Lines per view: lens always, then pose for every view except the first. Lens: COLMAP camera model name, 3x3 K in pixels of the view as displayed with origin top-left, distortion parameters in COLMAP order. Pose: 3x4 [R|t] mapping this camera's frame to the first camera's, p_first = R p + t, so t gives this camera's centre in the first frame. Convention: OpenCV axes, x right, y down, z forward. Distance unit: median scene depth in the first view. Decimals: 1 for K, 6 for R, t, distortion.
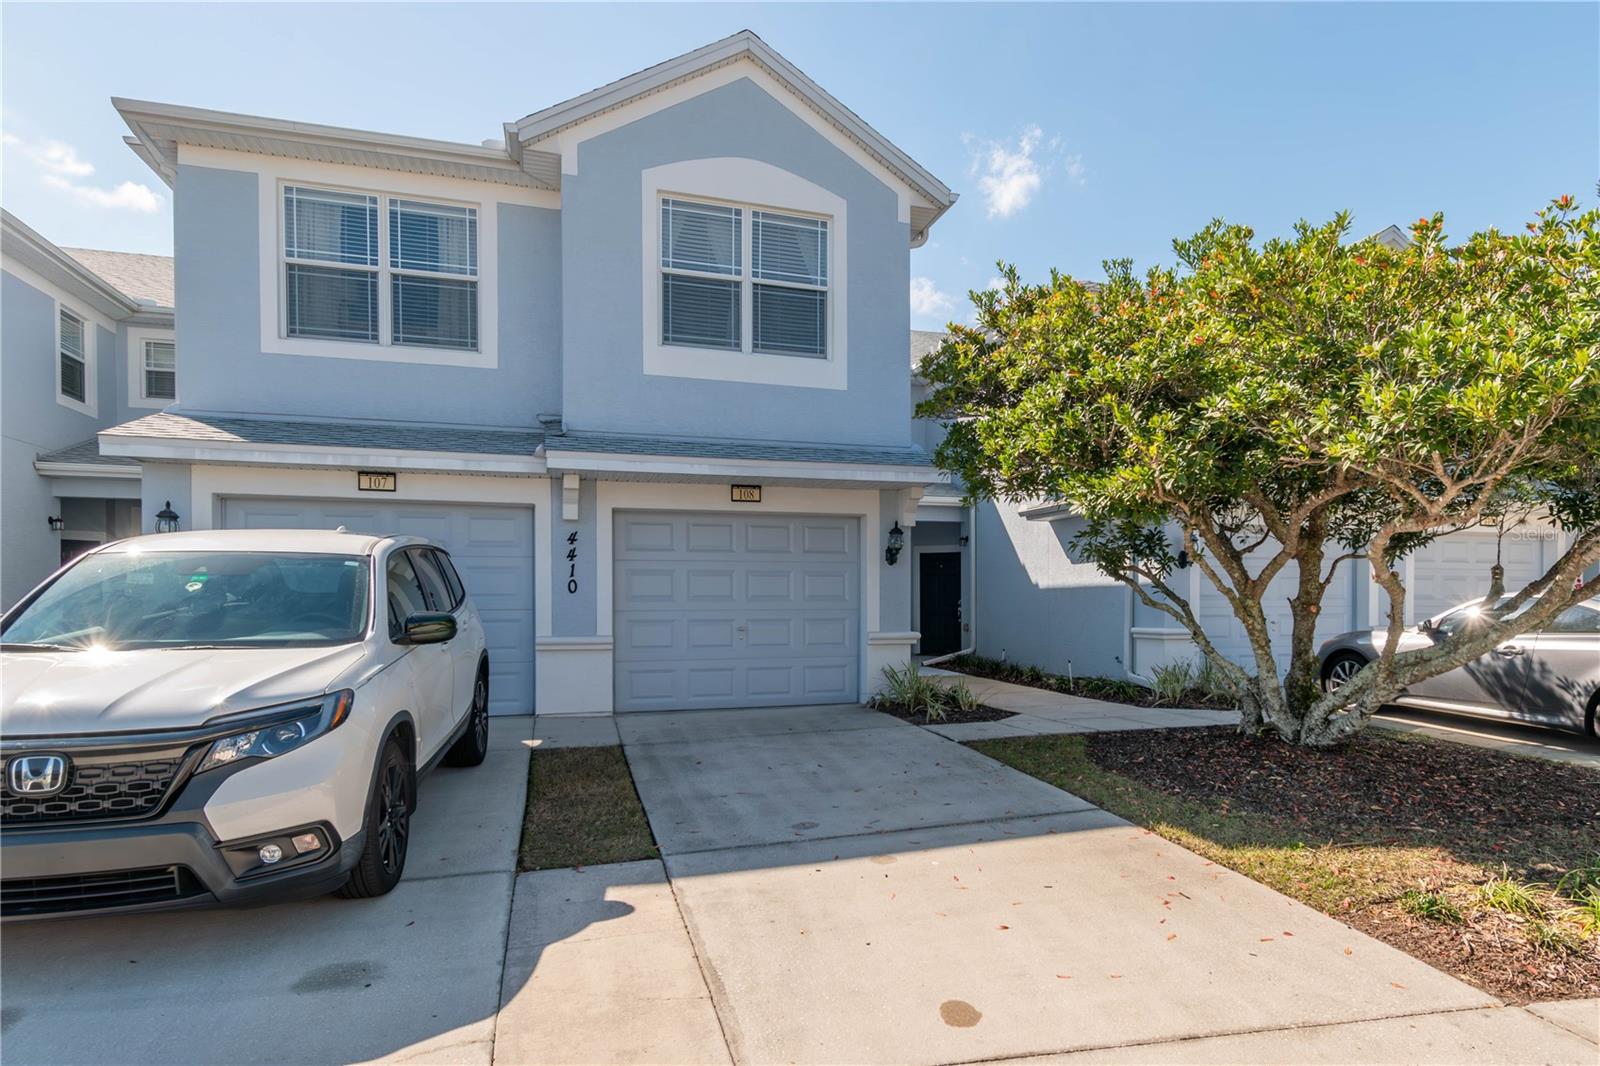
lens RADIAL K [[880.8, 0, 863.6], [0, 880.8, 606.9], [0, 0, 1]] dist [0.009764, -0.004550]
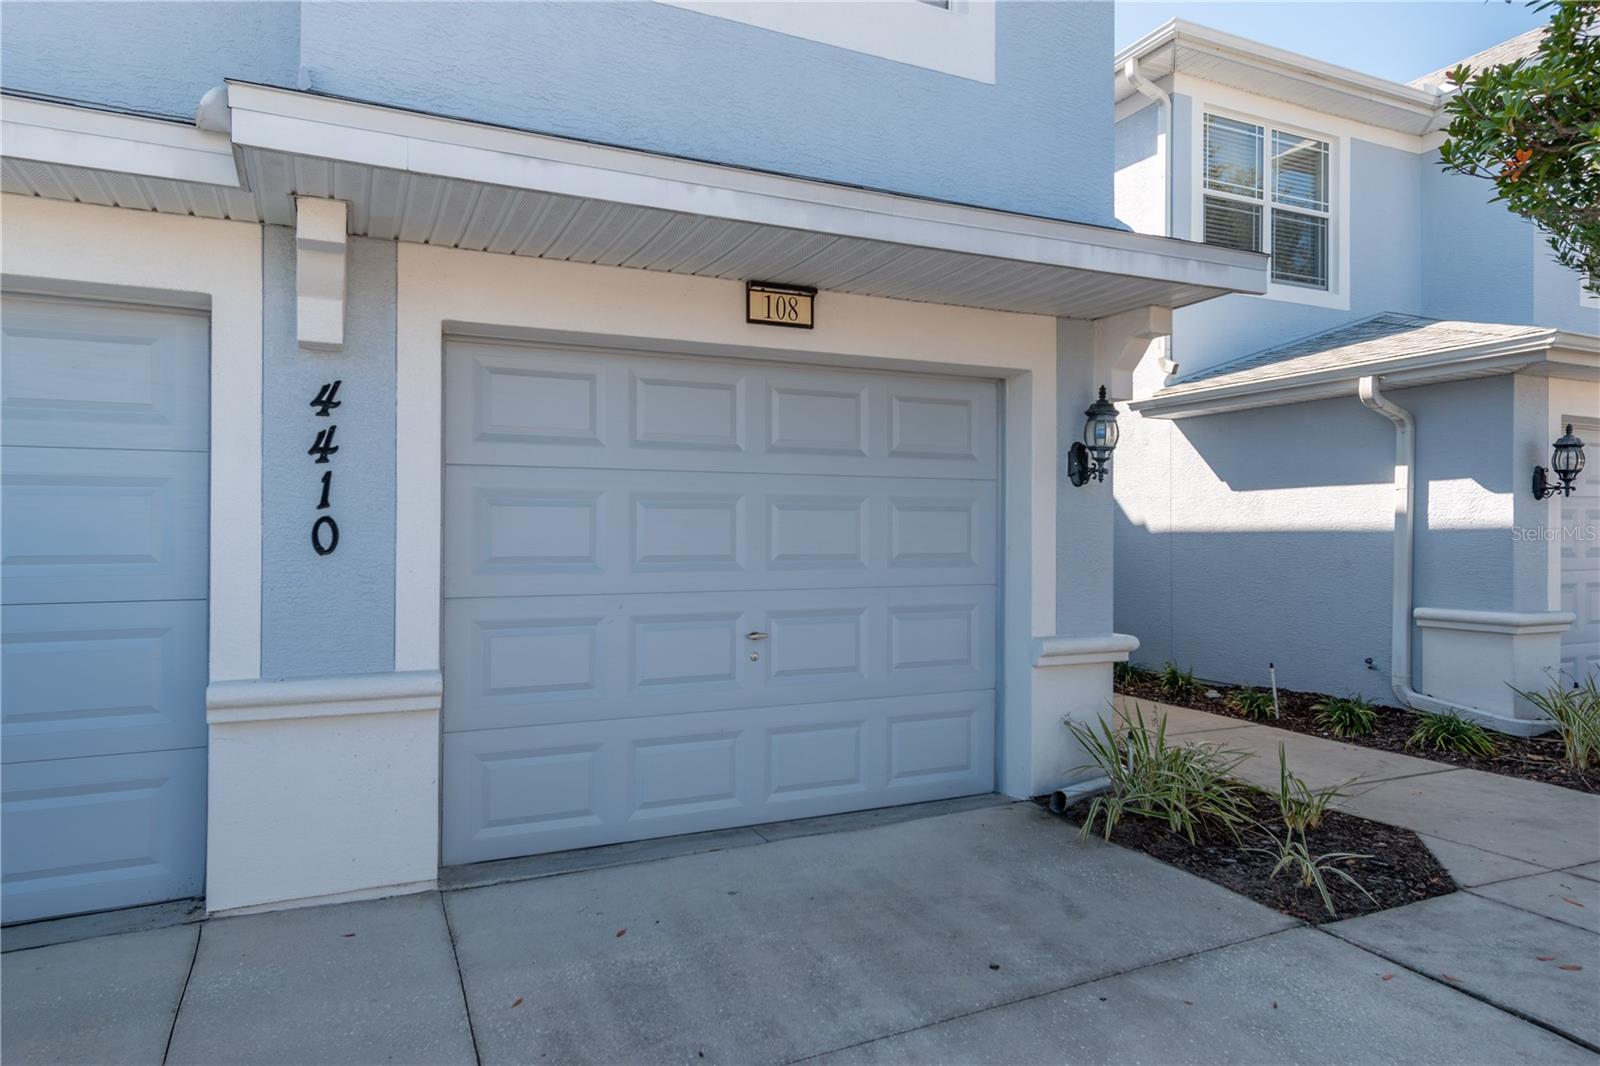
lens RADIAL K [[967.7, 0, 802.4], [0, 967.7, 524.4], [0, 0, 1]] dist [0.012265, 0.000717]
pose [[0.993084, 0.004802, 0.117306, -0.186756], [-0.002873, 0.999858, -0.016607, -0.021866], [-0.117369, 0.016155, 0.992957, 0.594079]]
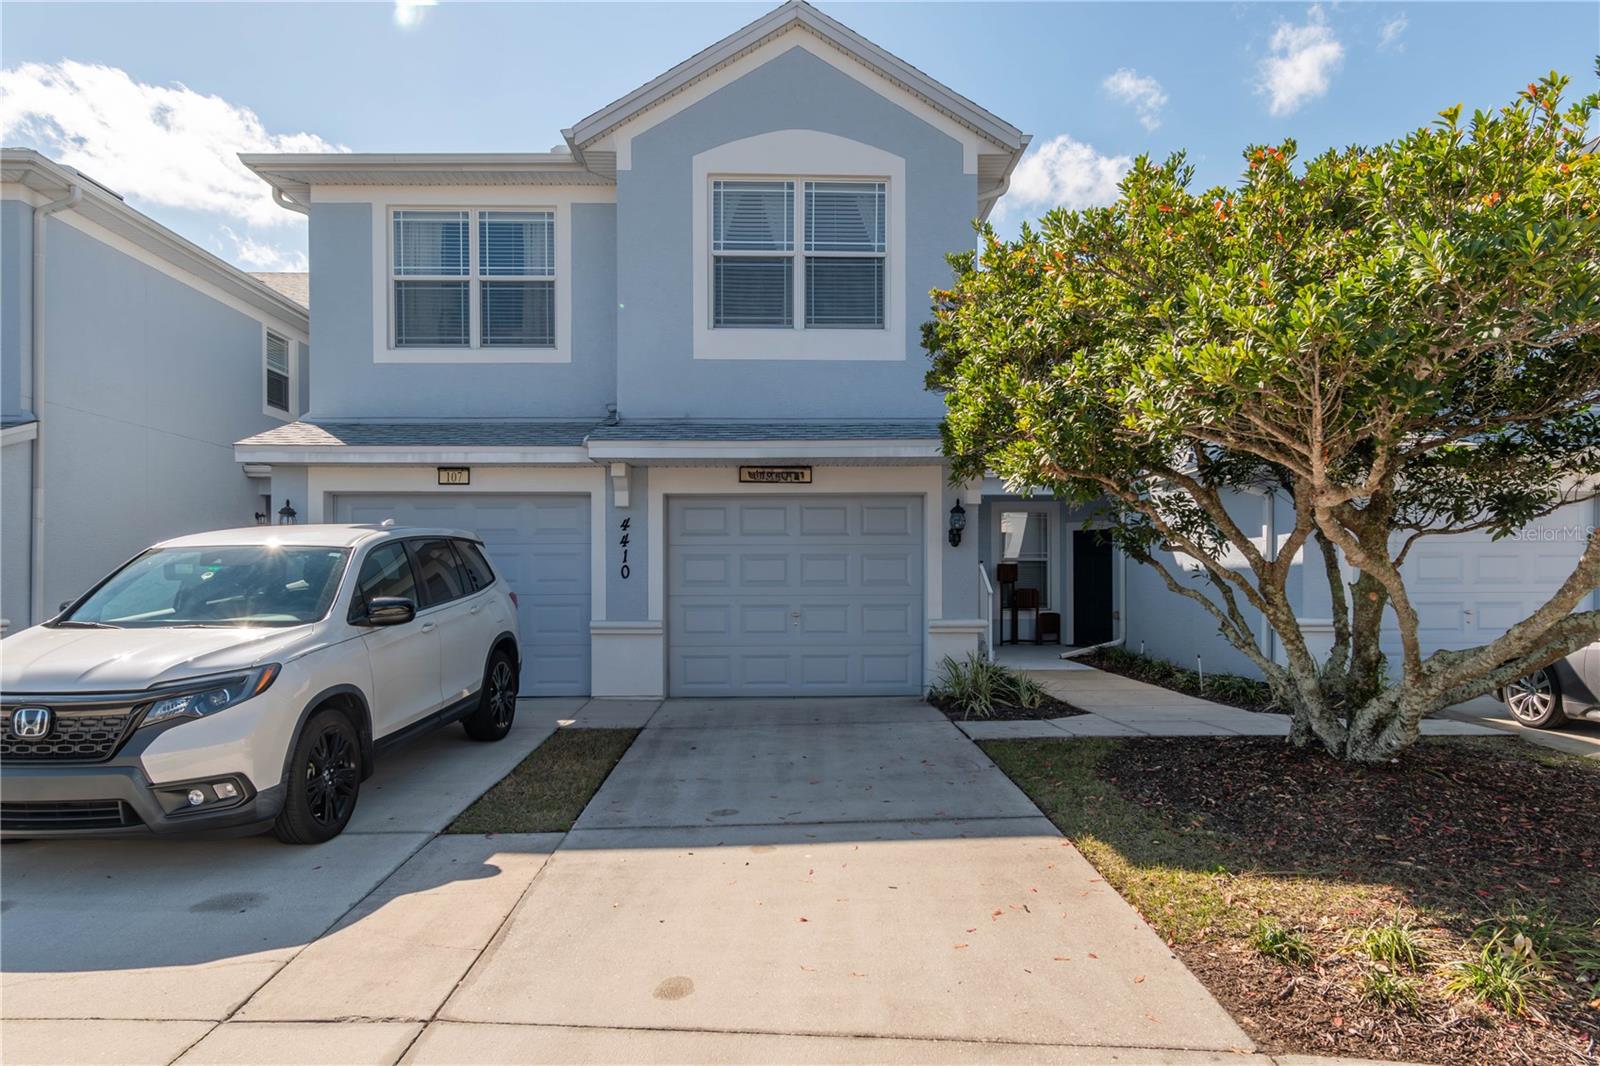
lens RADIAL K [[967.7, 0, 799.4], [0, 967.7, 580.5], [0, 0, 1]] dist [0.012265, 0.000717]
pose [[0.958799, -0.001966, -0.284080, 0.182014], [-0.001041, 0.999945, -0.010436, -0.001599], [0.284085, 0.010302, 0.958744, -0.016879]]
